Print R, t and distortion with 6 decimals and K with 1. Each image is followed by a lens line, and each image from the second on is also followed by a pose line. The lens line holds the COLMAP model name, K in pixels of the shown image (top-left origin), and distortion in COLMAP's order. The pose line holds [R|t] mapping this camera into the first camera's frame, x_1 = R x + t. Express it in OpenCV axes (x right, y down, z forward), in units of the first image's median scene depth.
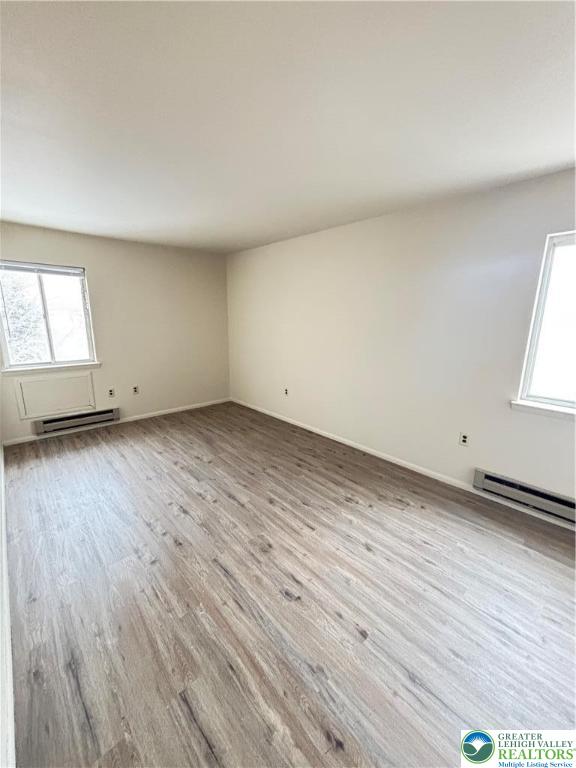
lens RADIAL K [[309.1, 0, 289.4], [0, 309.1, 382.4], [0, 0, 1]] dist [0.001847, 0.000329]
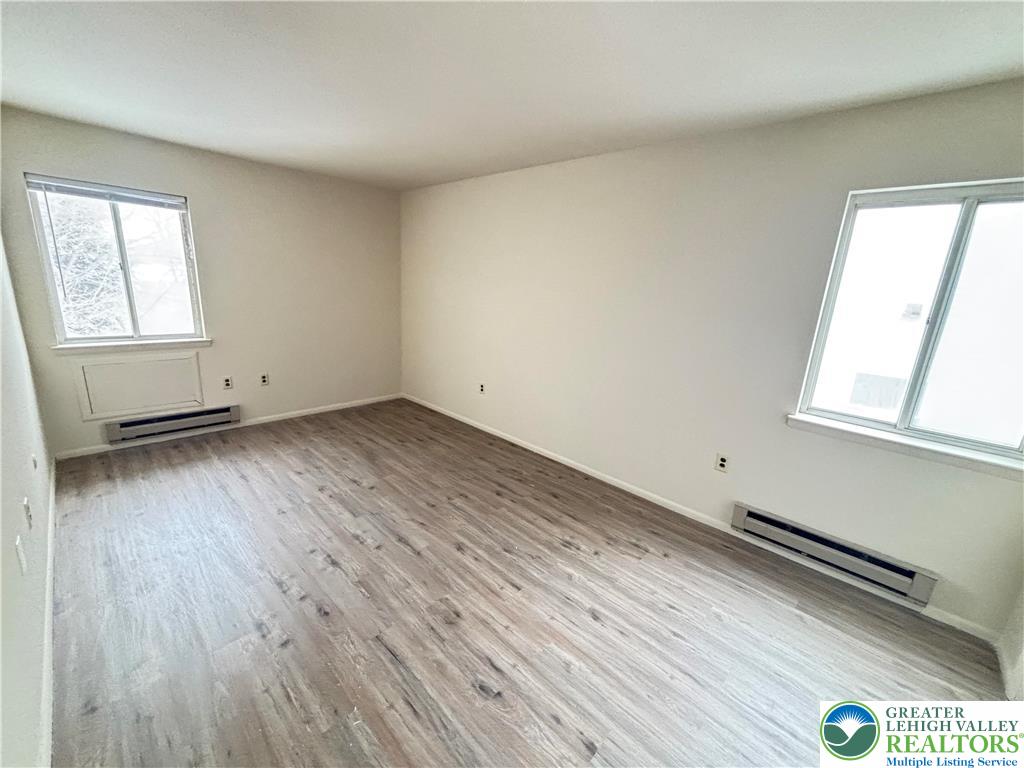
lens RADIAL K [[412.4, 0, 513.0], [0, 412.4, 383.1], [0, 0, 1]] dist [0.001125, 0.000690]
pose [[0.996650, 0.029001, 0.076473, -0.021011], [-0.031444, 0.999027, 0.030933, -0.026523], [-0.075501, -0.033234, 0.996592, 0.062504]]
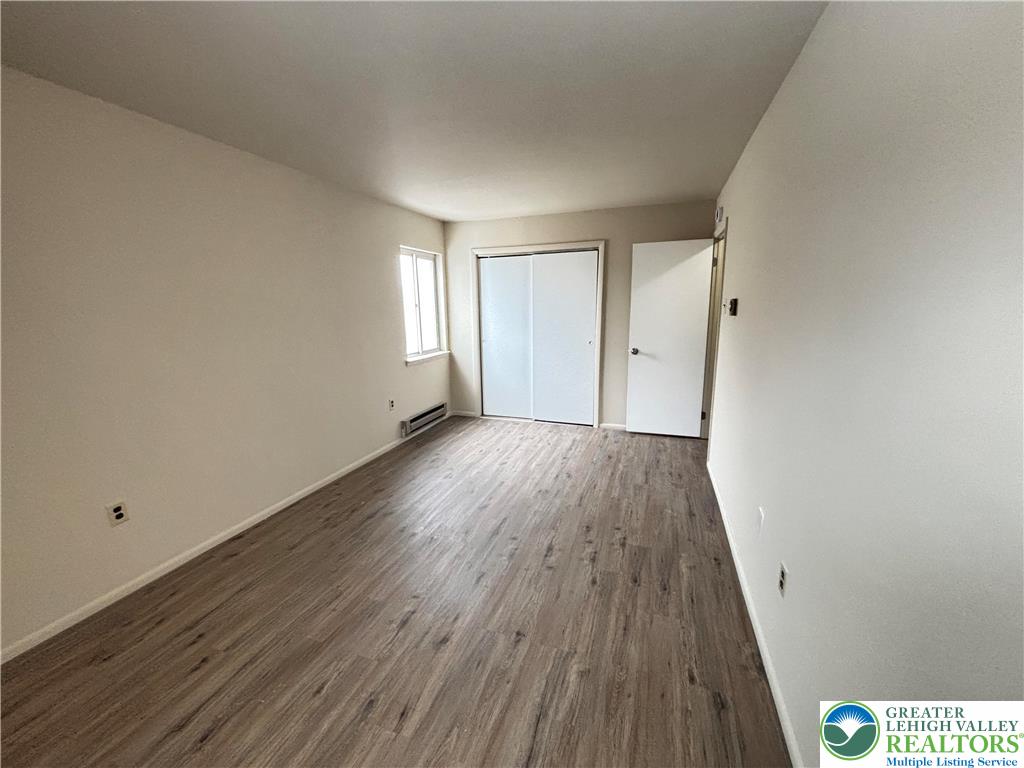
lens RADIAL K [[412.4, 0, 513.0], [0, 412.4, 383.1], [0, 0, 1]] dist [0.001125, 0.000690]
pose [[-0.471086, -0.166564, 0.866219, -1.117410], [0.206881, 0.933756, 0.292061, -0.284112], [-0.857484, 0.316790, -0.405420, 1.369655]]
